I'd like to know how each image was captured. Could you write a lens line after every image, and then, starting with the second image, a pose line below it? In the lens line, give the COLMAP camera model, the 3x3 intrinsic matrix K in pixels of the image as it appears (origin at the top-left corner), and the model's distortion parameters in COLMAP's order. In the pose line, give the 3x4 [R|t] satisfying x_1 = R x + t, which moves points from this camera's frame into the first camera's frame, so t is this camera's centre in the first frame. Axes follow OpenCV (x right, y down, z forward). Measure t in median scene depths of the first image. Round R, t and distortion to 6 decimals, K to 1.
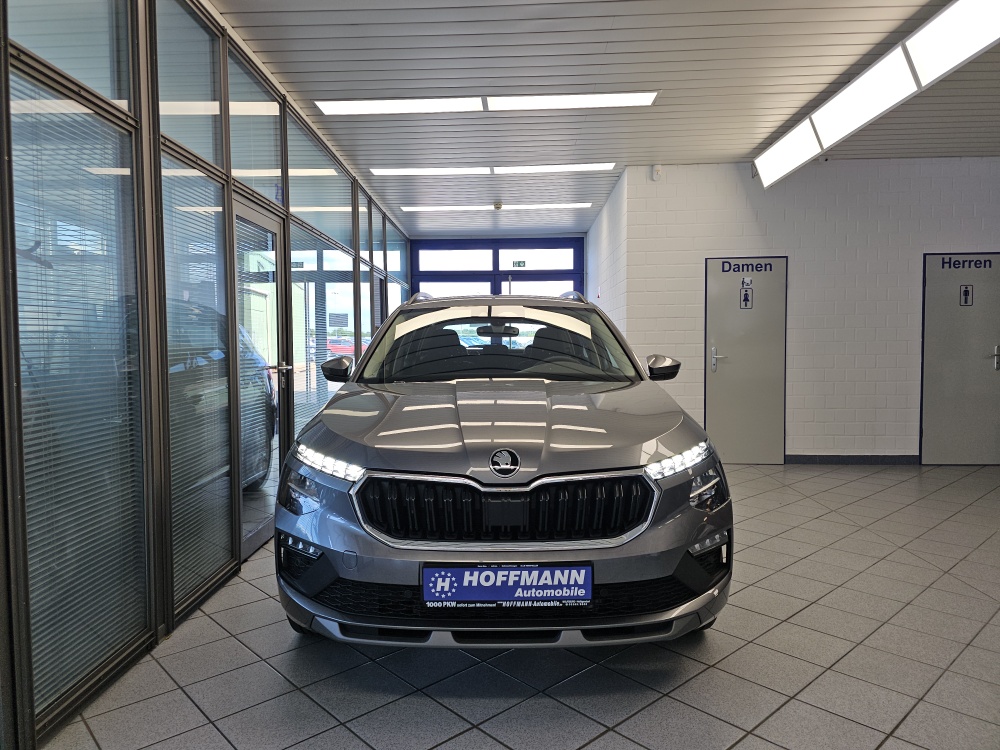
lens RADIAL K [[688.6, 0, 485.9], [0, 688.6, 407.4], [0, 0, 1]] dist [0.044696, -0.052233]
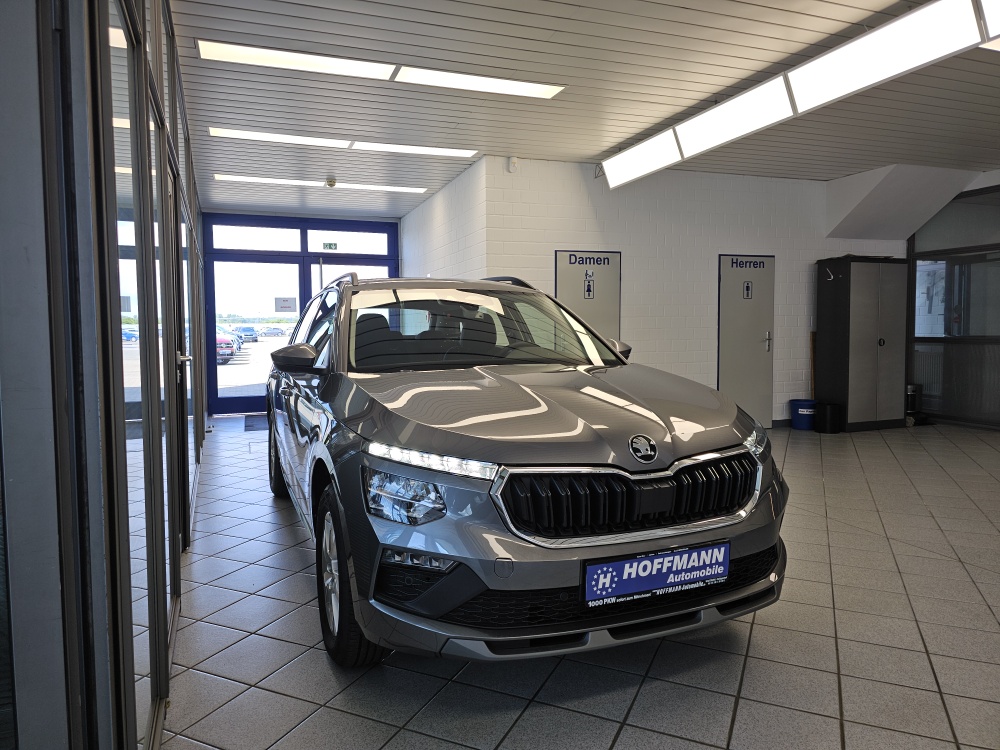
lens RADIAL K [[688.6, 0, 505.3], [0, 688.6, 397.9], [0, 0, 1]] dist [0.044696, -0.052233]
pose [[0.918924, -0.038450, 0.392556, -0.360912], [0.037204, 0.999249, 0.010783, -0.006415], [-0.392676, 0.004696, 0.919665, 0.118283]]
